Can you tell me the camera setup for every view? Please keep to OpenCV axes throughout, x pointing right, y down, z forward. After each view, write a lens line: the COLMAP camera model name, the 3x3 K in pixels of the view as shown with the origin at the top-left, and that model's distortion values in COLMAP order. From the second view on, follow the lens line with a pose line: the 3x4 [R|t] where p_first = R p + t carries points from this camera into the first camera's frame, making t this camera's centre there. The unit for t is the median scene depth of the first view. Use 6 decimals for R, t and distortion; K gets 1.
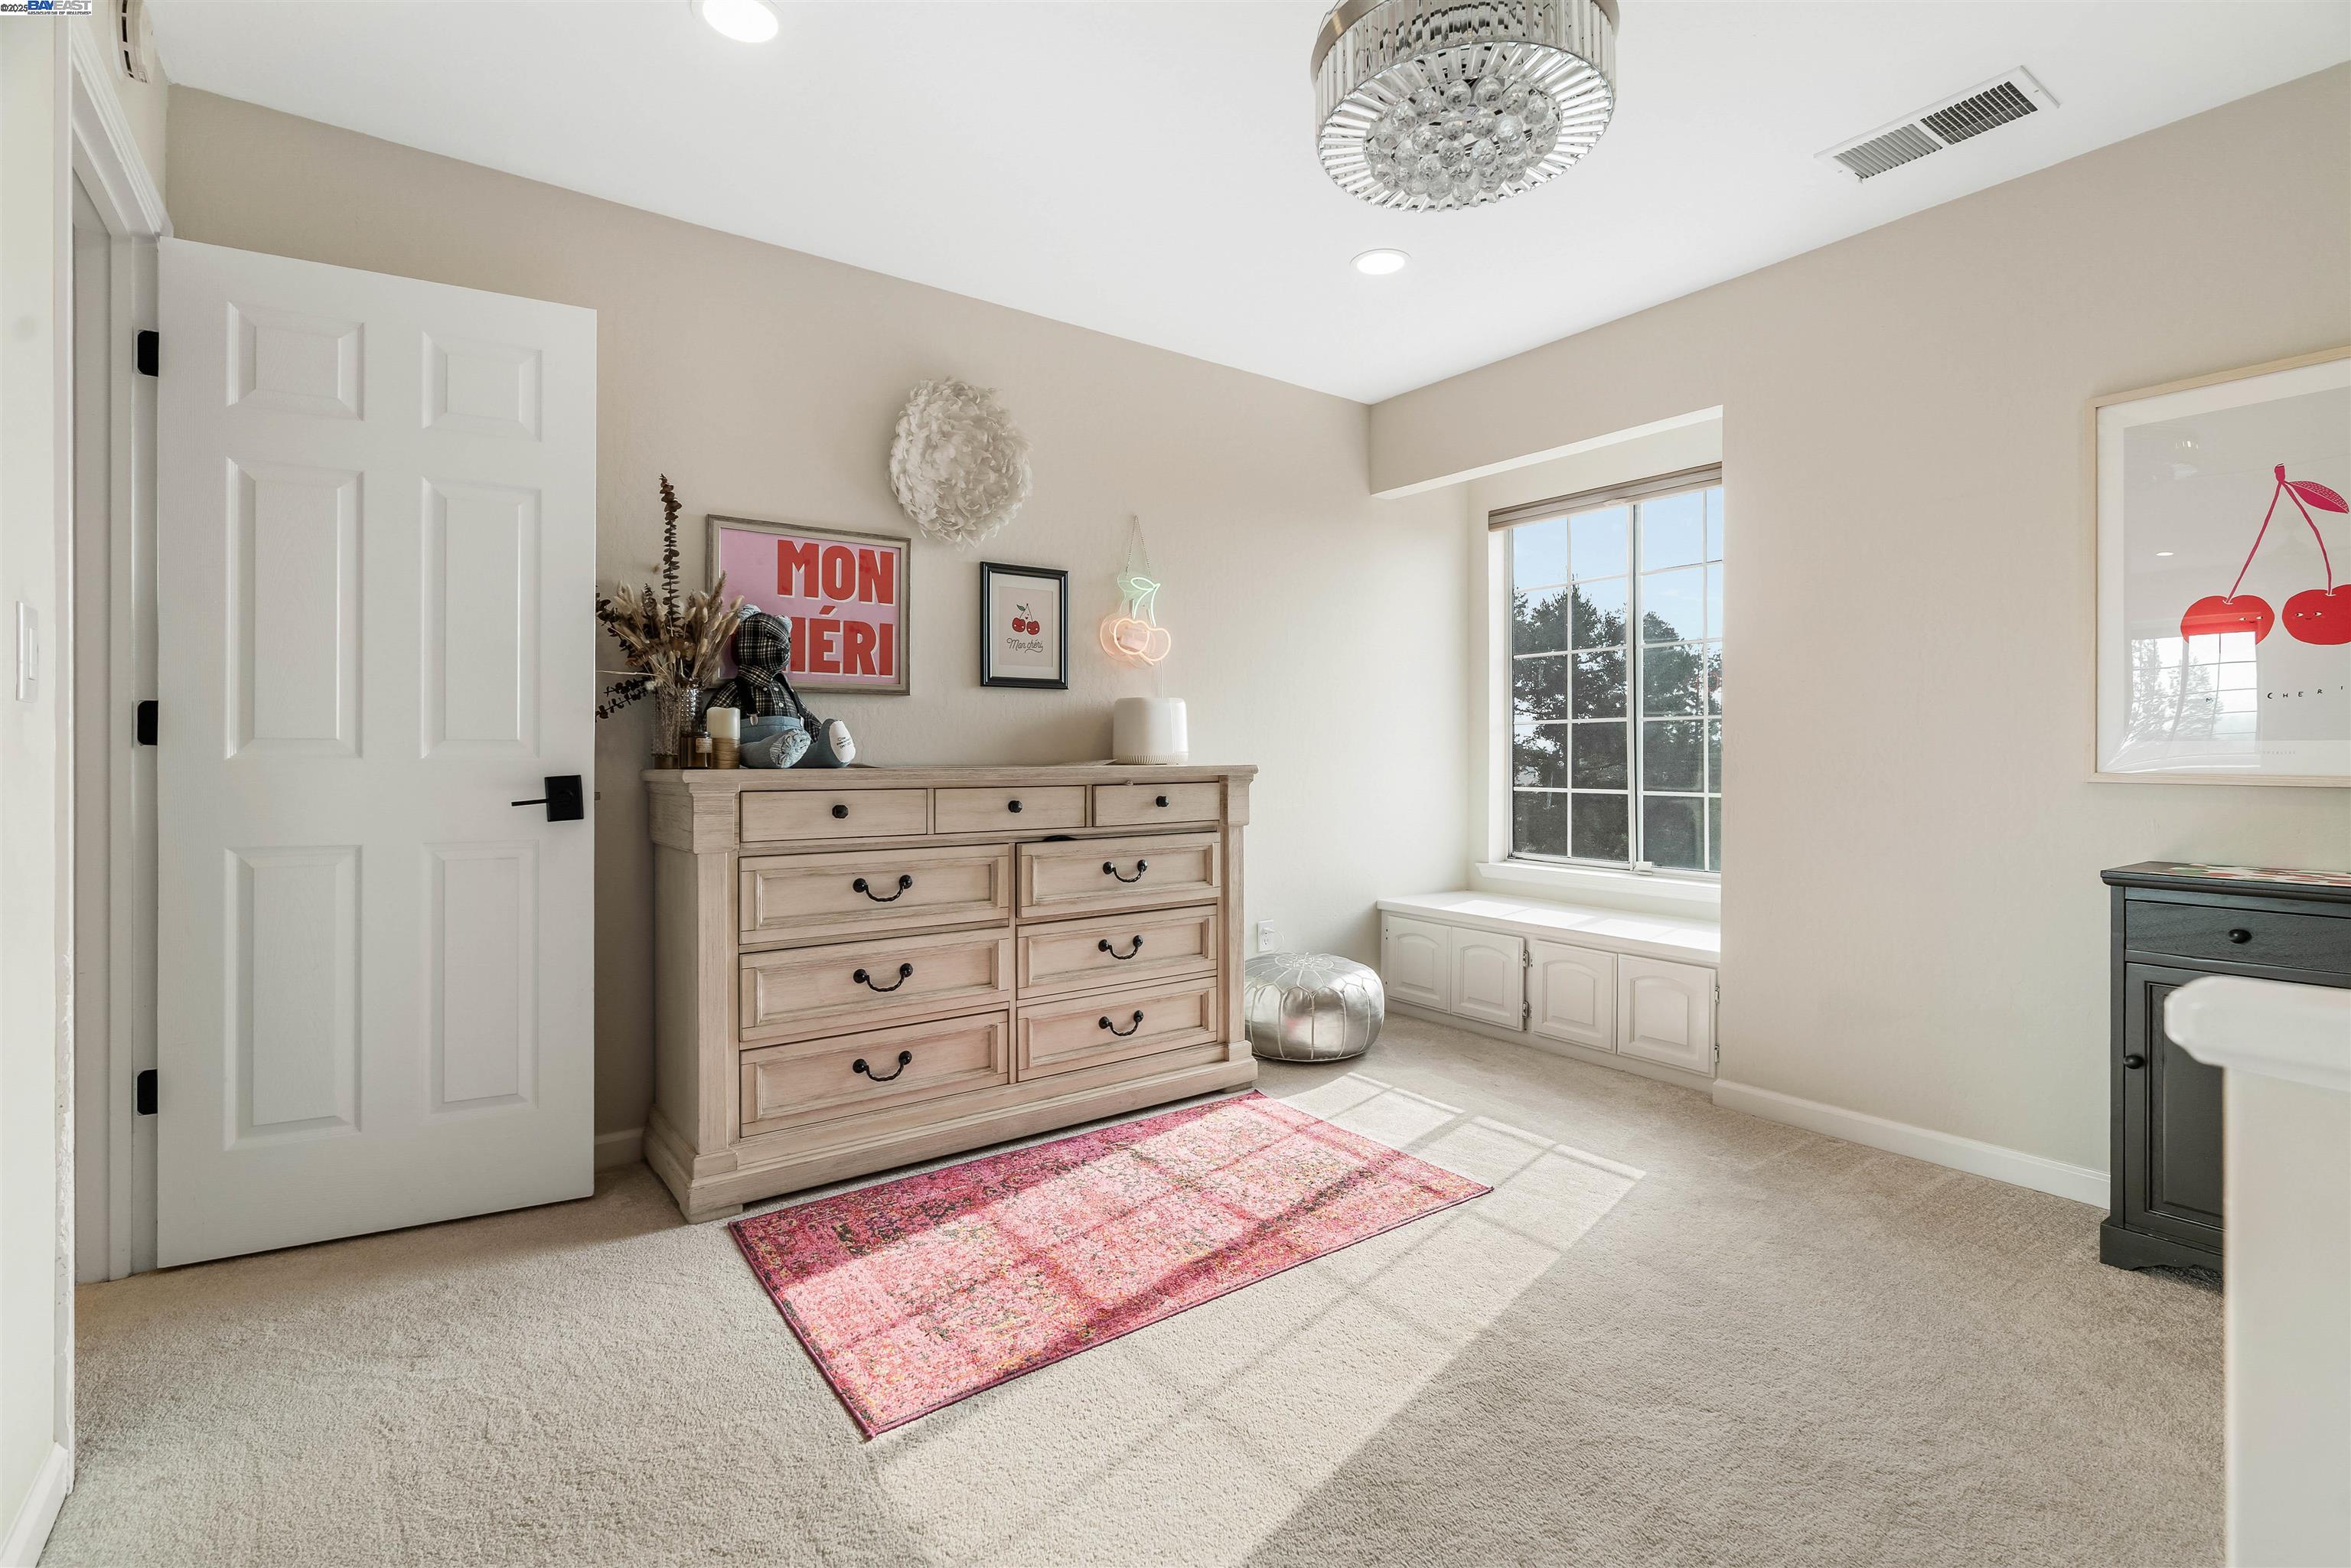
lens RADIAL K [[1086.4, 0, 1179.3], [0, 1086.4, 759.2], [0, 0, 1]] dist [-0.011680, 0.000690]
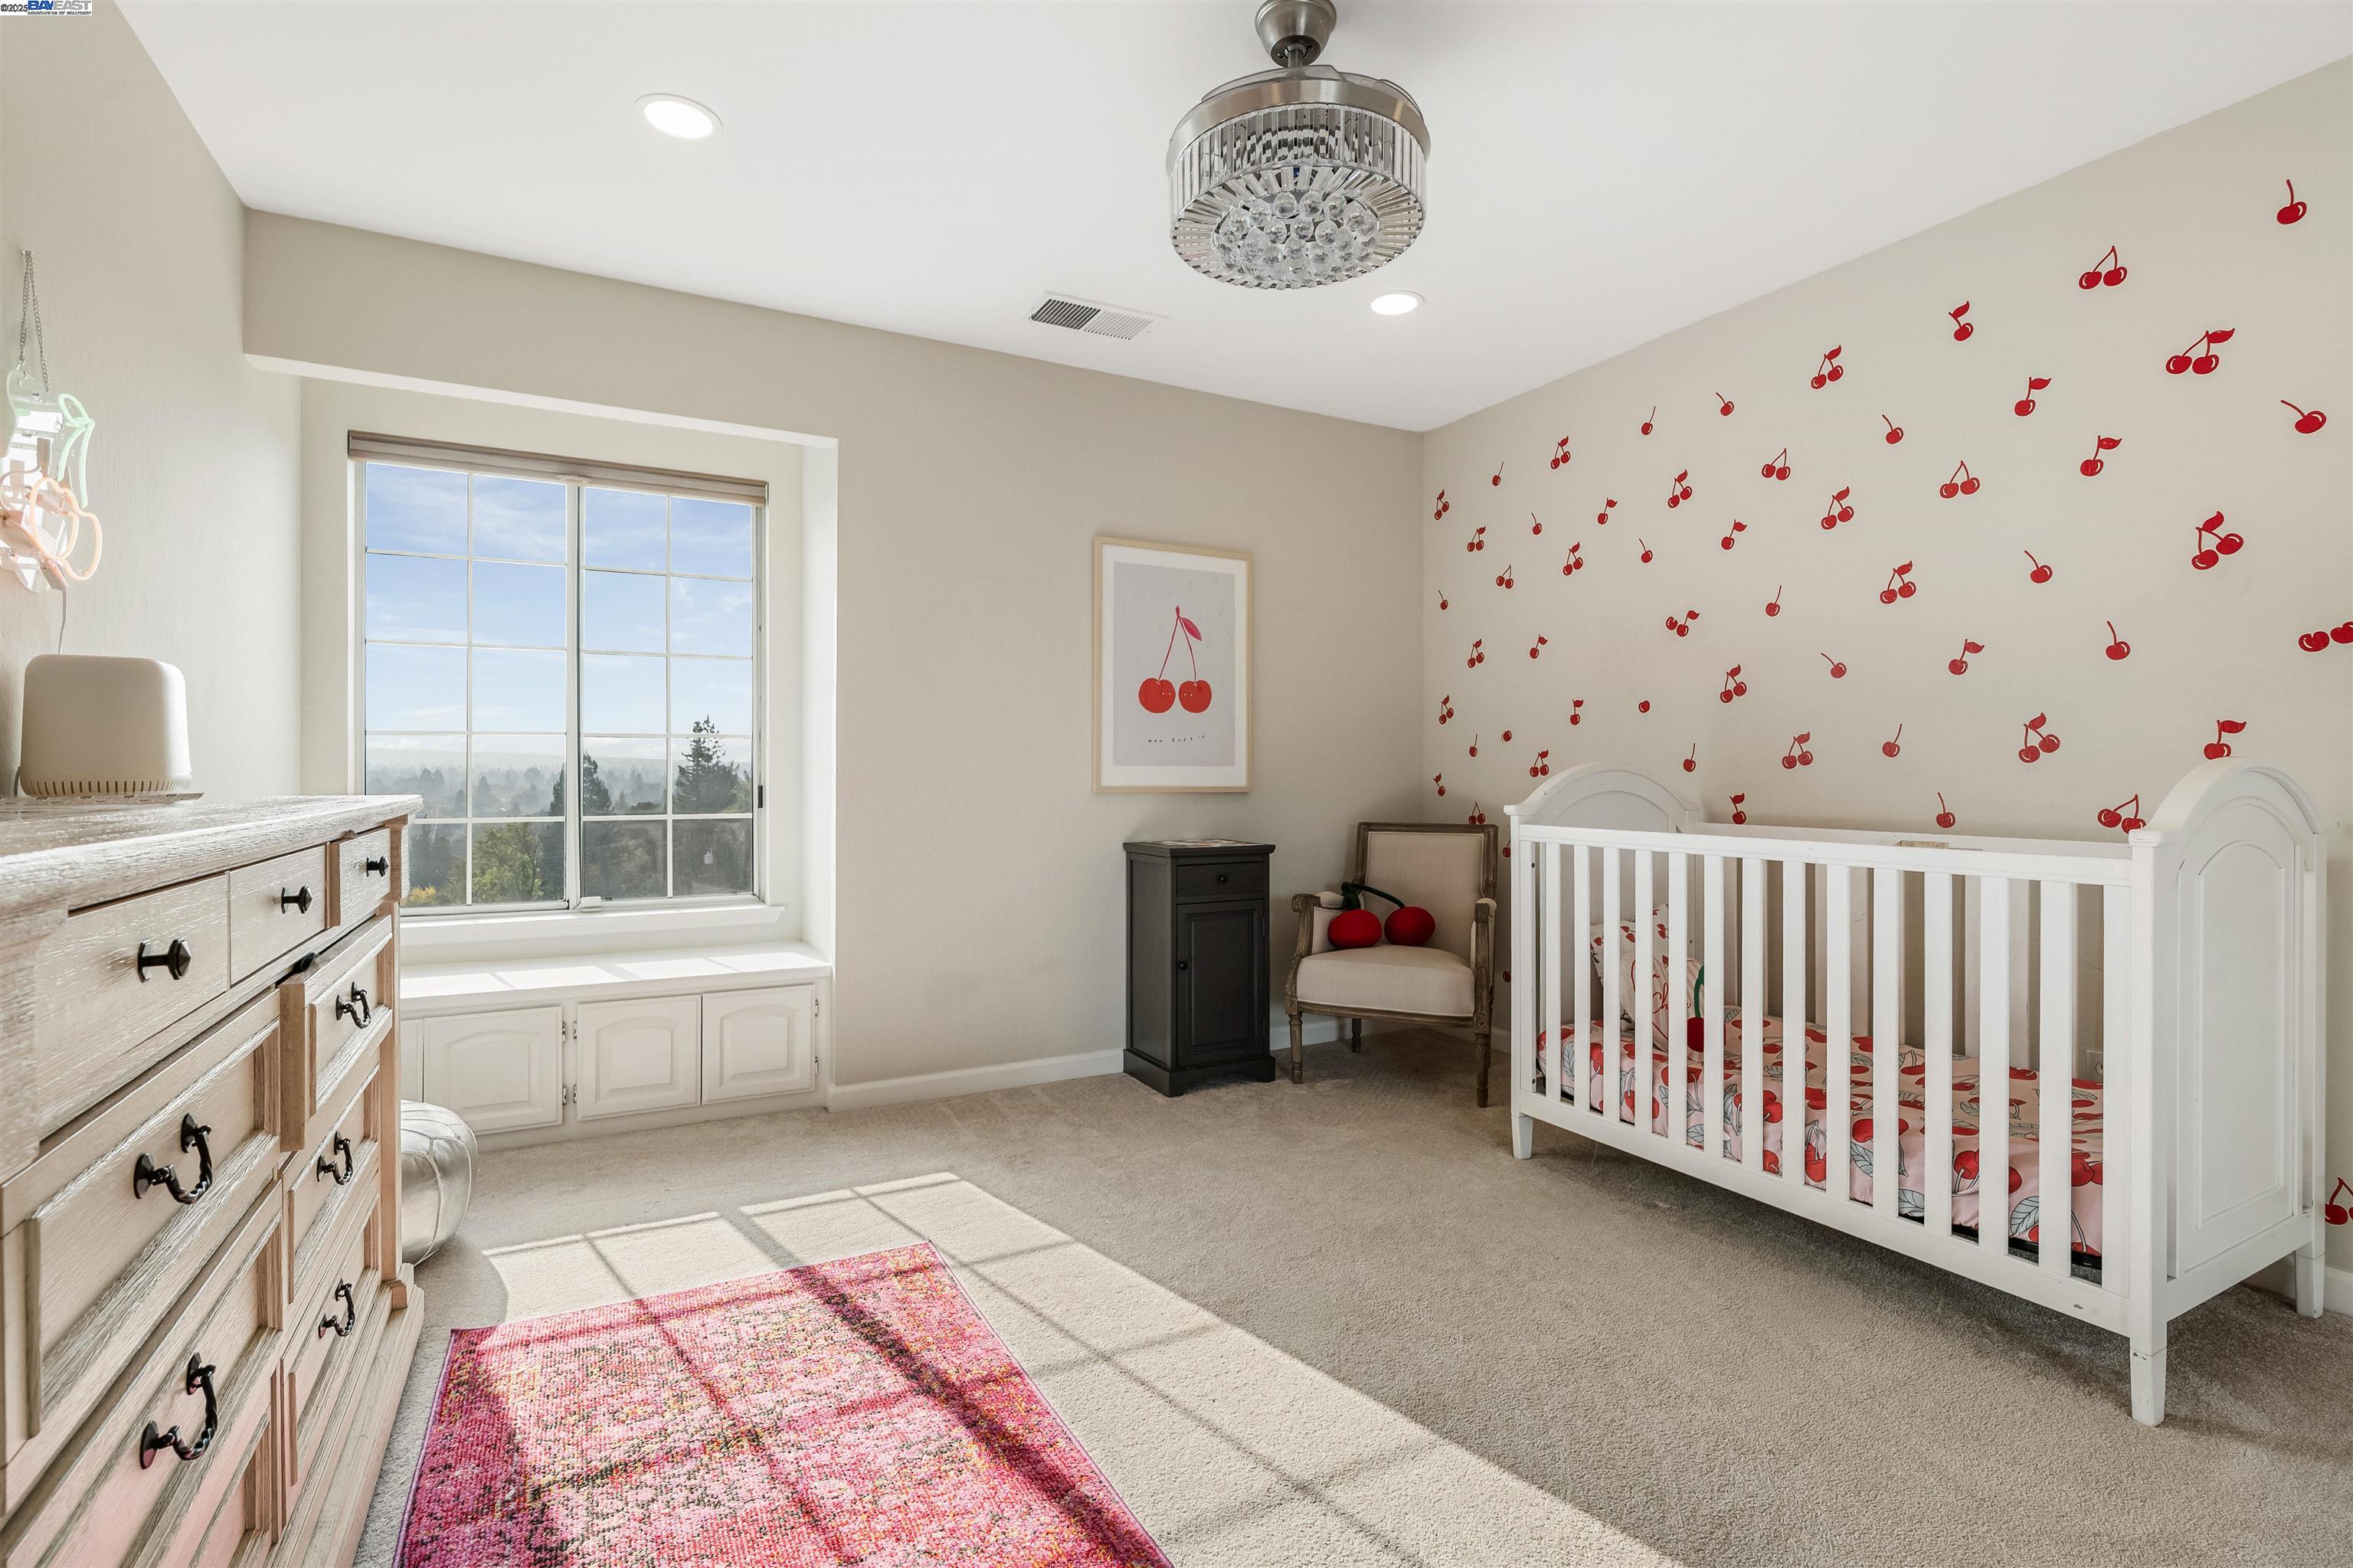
lens RADIAL K [[1087.4, 0, 1180.3], [0, 1087.4, 759.2], [0, 0, 1]] dist [-0.011680, 0.000690]
pose [[0.122958, 0.013742, 0.992317, -0.579326], [0.005491, 0.999879, -0.014528, -0.001383], [-0.992397, 0.007235, 0.122868, 0.635302]]
